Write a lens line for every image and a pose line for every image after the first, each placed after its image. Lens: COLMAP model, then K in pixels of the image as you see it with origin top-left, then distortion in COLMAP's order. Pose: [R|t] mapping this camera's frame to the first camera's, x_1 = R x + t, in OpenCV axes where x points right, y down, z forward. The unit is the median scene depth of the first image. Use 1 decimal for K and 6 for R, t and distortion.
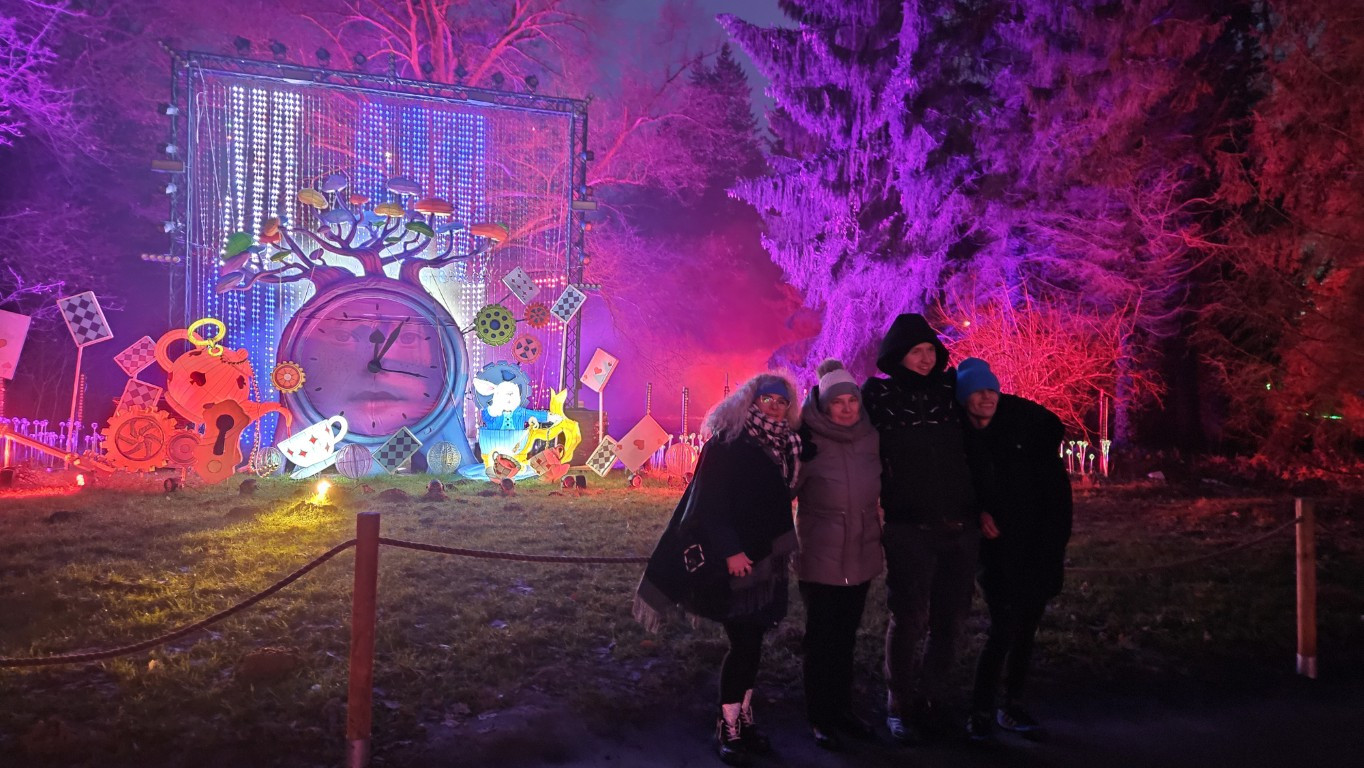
lens RADIAL K [[924.0, 0, 670.9], [0, 924.0, 386.5], [0, 0, 1]] dist [0.079224, -0.057648]
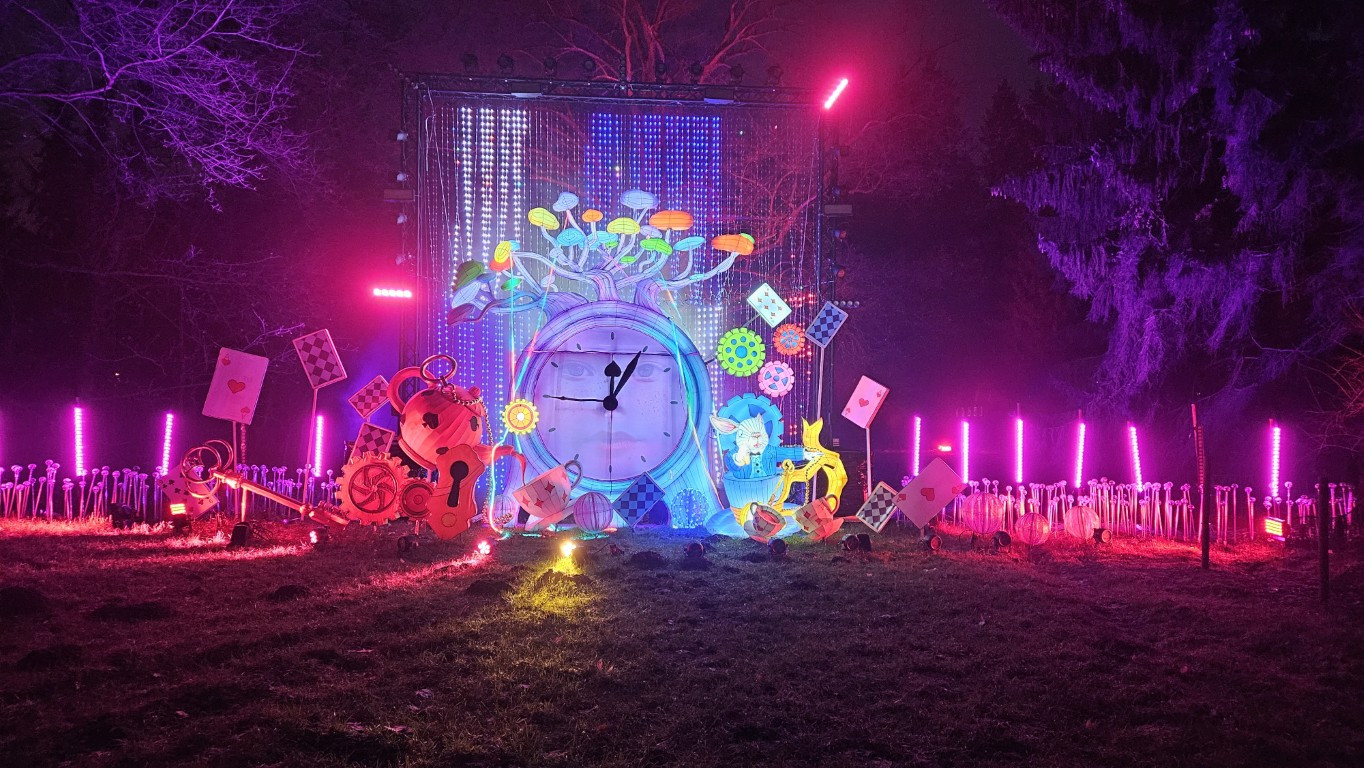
lens RADIAL K [[924.0, 0, 661.5], [0, 924.0, 393.5], [0, 0, 1]] dist [0.079224, -0.057648]
pose [[0.976719, -0.021598, -0.213434, -0.077438], [0.016052, 0.999488, -0.027681, -0.005207], [0.213923, 0.023610, 0.976565, 0.141772]]
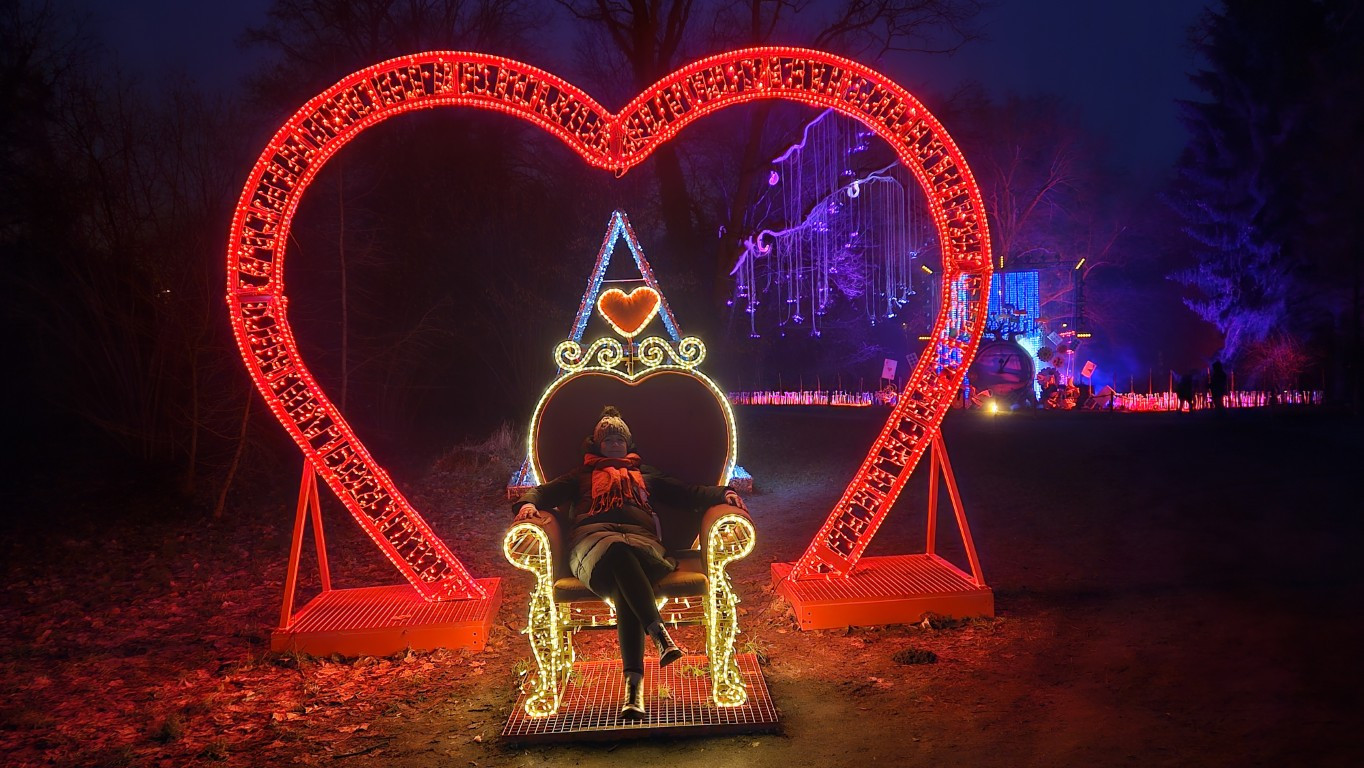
lens RADIAL K [[924.0, 0, 687.0], [0, 924.0, 382.2], [0, 0, 1]] dist [0.079224, -0.057648]
pose [[0.850974, -0.034842, -0.524050, 0.333966], [0.032848, 0.999374, -0.013105, 0.016086], [0.524179, -0.006062, 0.851587, -1.806040]]
